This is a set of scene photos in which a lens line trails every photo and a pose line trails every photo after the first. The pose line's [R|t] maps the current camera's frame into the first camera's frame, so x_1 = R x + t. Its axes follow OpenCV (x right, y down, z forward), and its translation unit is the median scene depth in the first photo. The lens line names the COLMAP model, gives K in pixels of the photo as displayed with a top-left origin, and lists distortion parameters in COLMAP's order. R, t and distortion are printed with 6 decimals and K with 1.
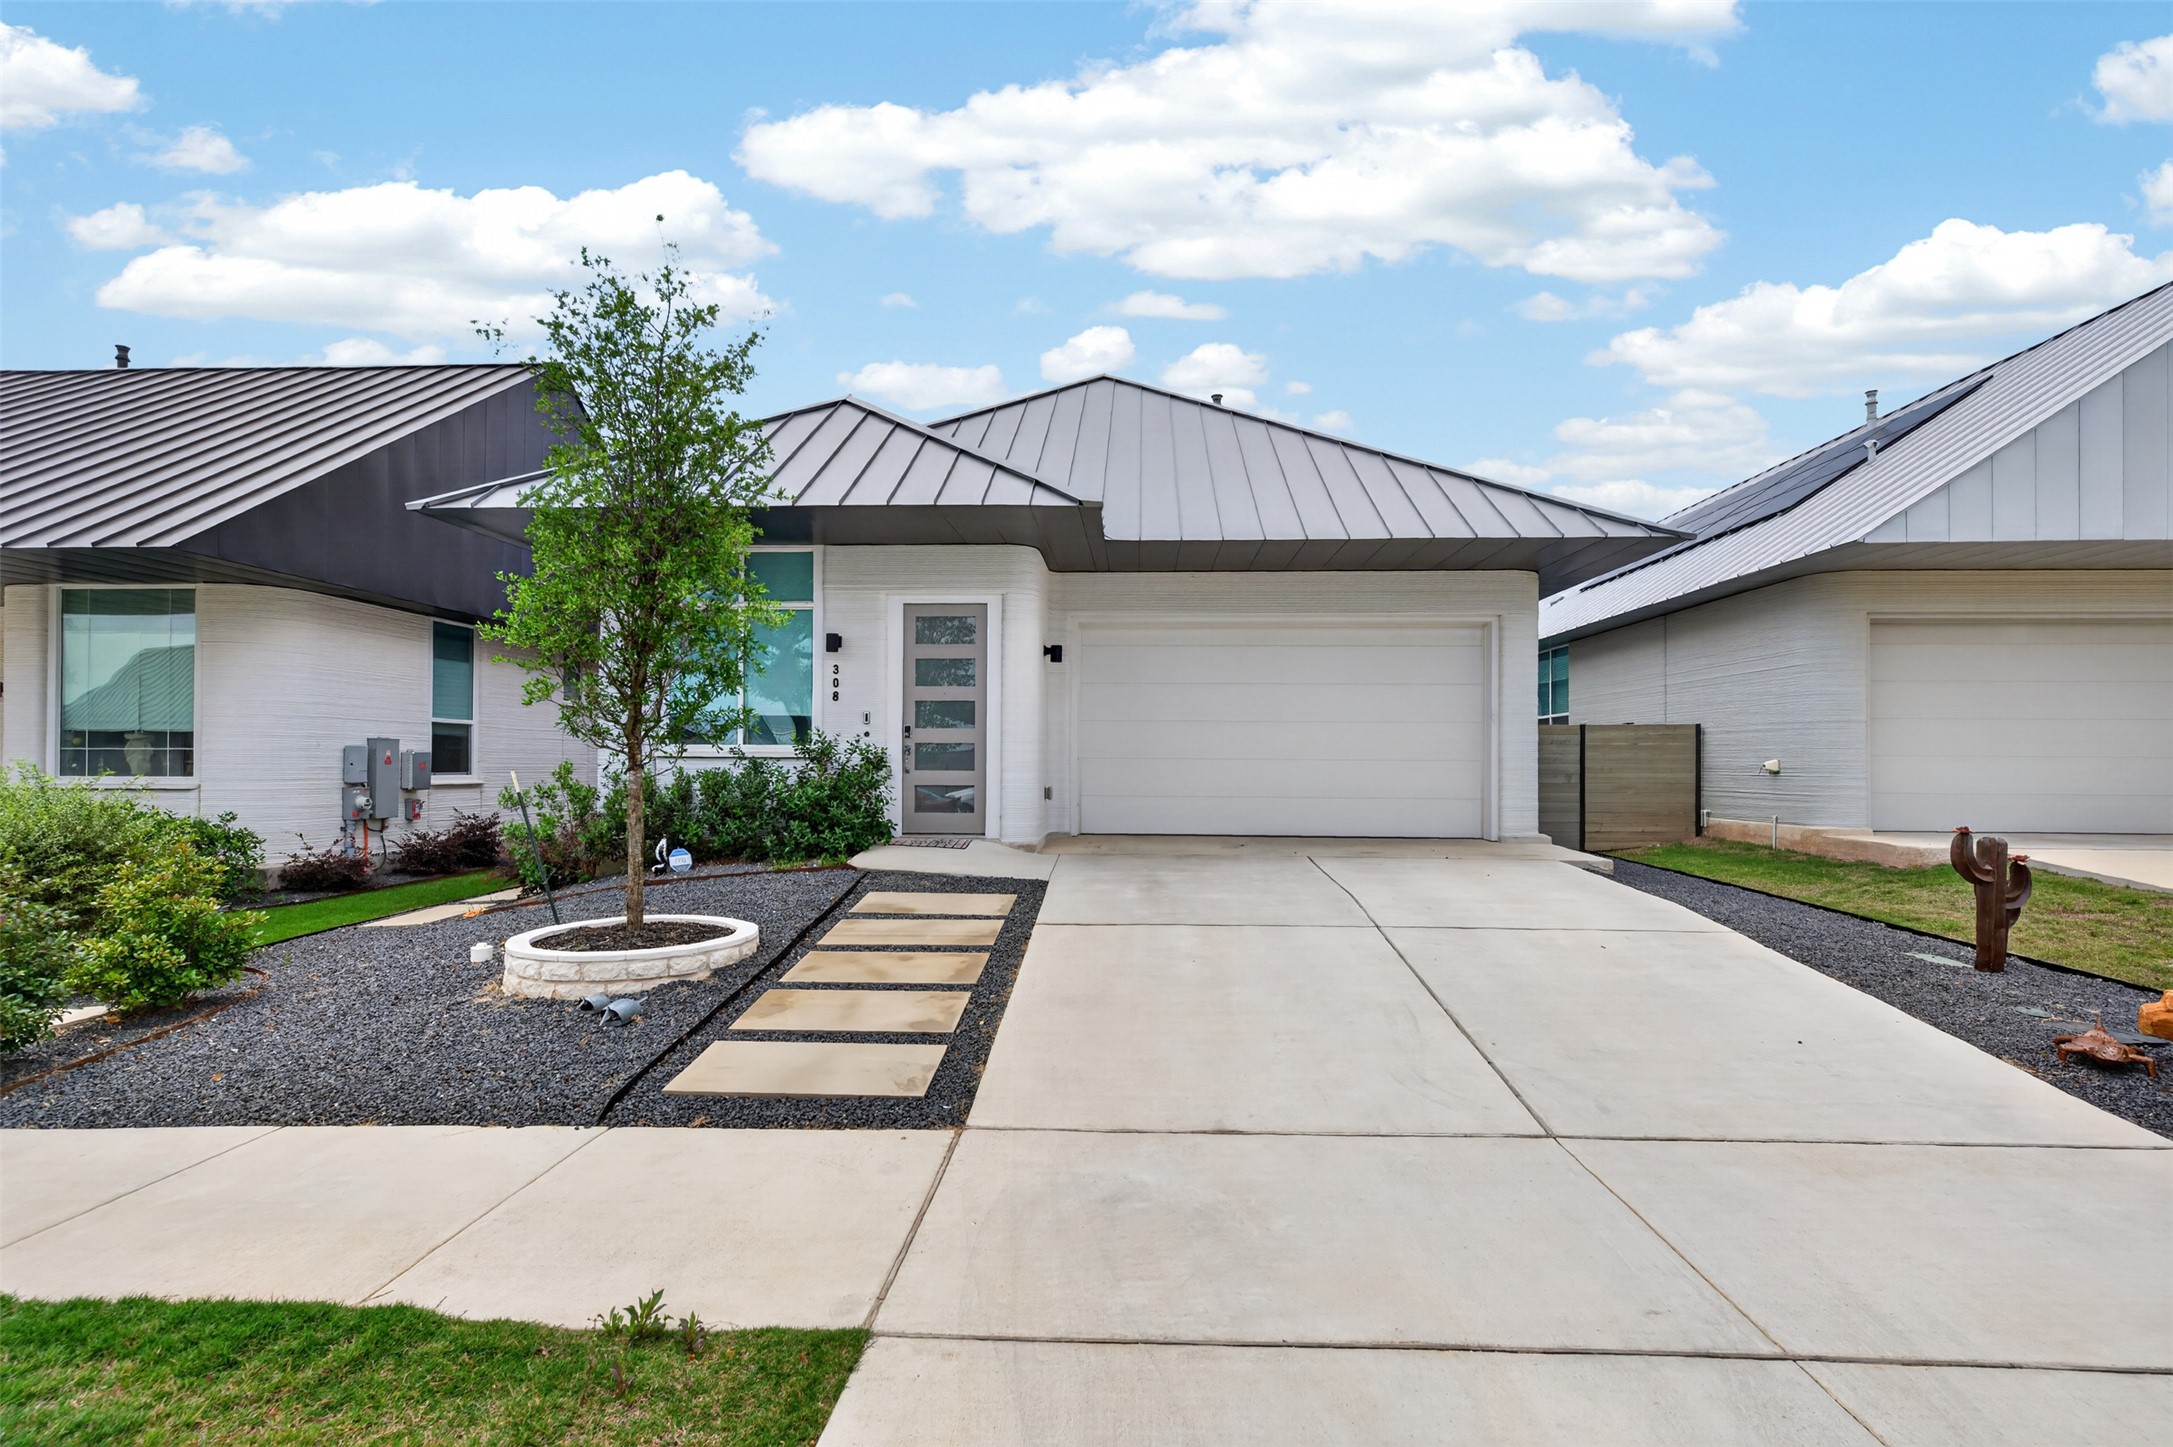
lens RADIAL K [[864.6, 0, 1091.3], [0, 864.6, 720.4], [0, 0, 1]] dist [0.001810, 0.001759]
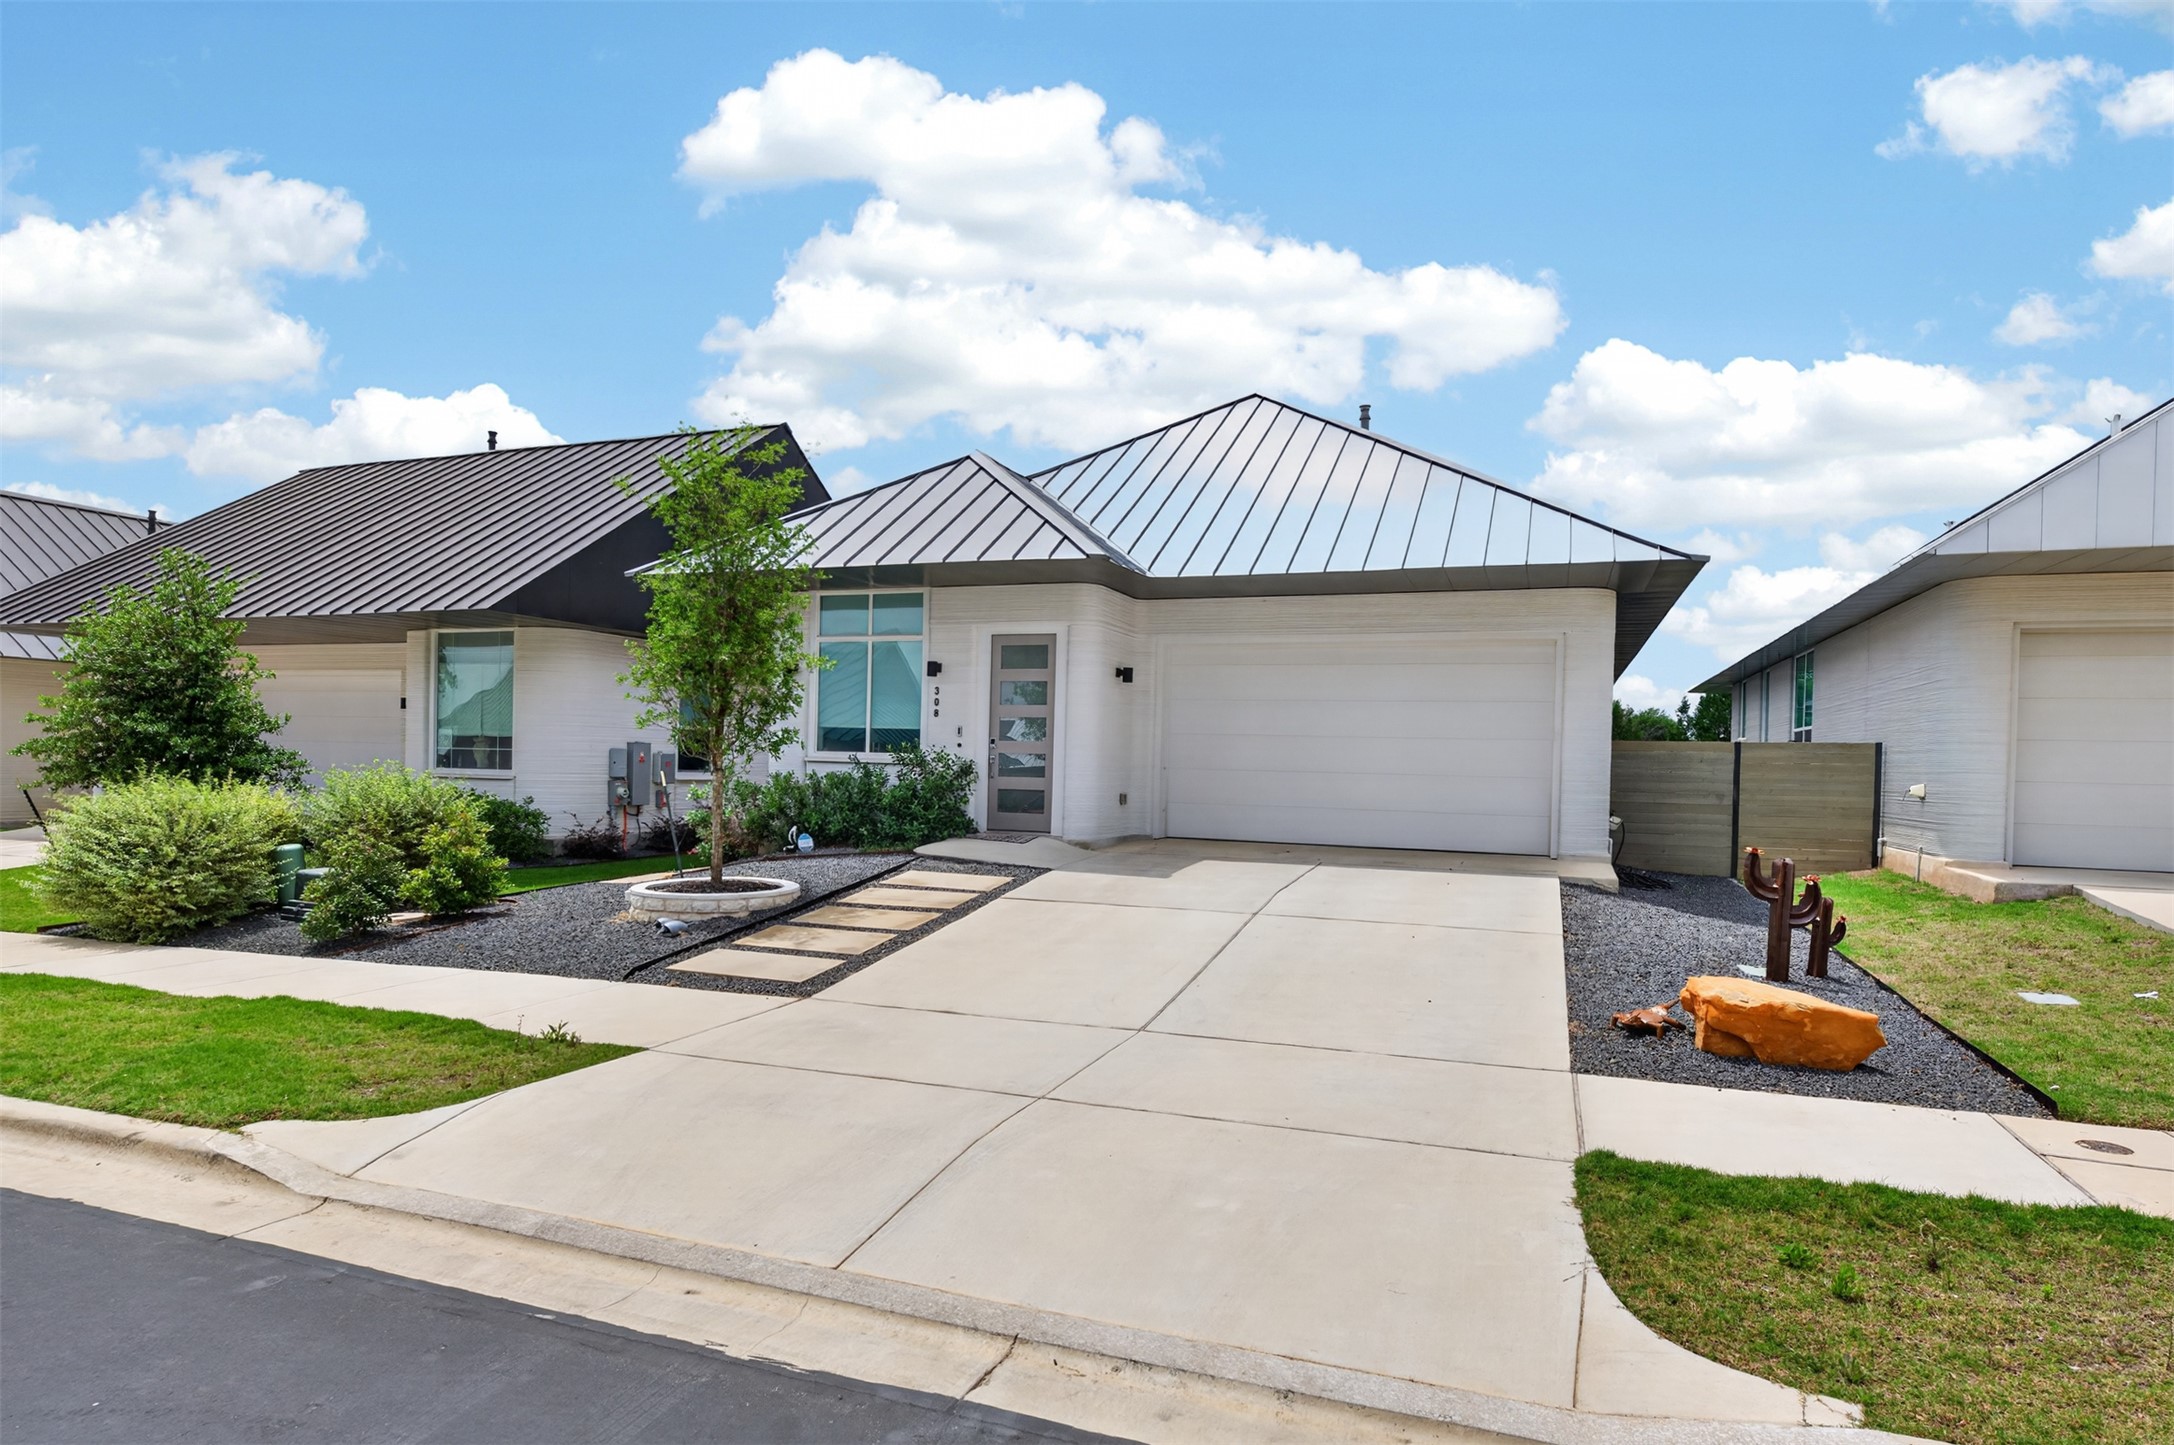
lens RADIAL K [[865.0, 0, 1080.6], [0, 865.0, 731.2], [0, 0, 1]] dist [0.001810, 0.001759]
pose [[0.969404, 0.007579, -0.245354, 0.191957], [-0.006550, 0.999966, 0.005008, -0.010355], [0.245384, -0.003247, 0.969421, -0.114282]]
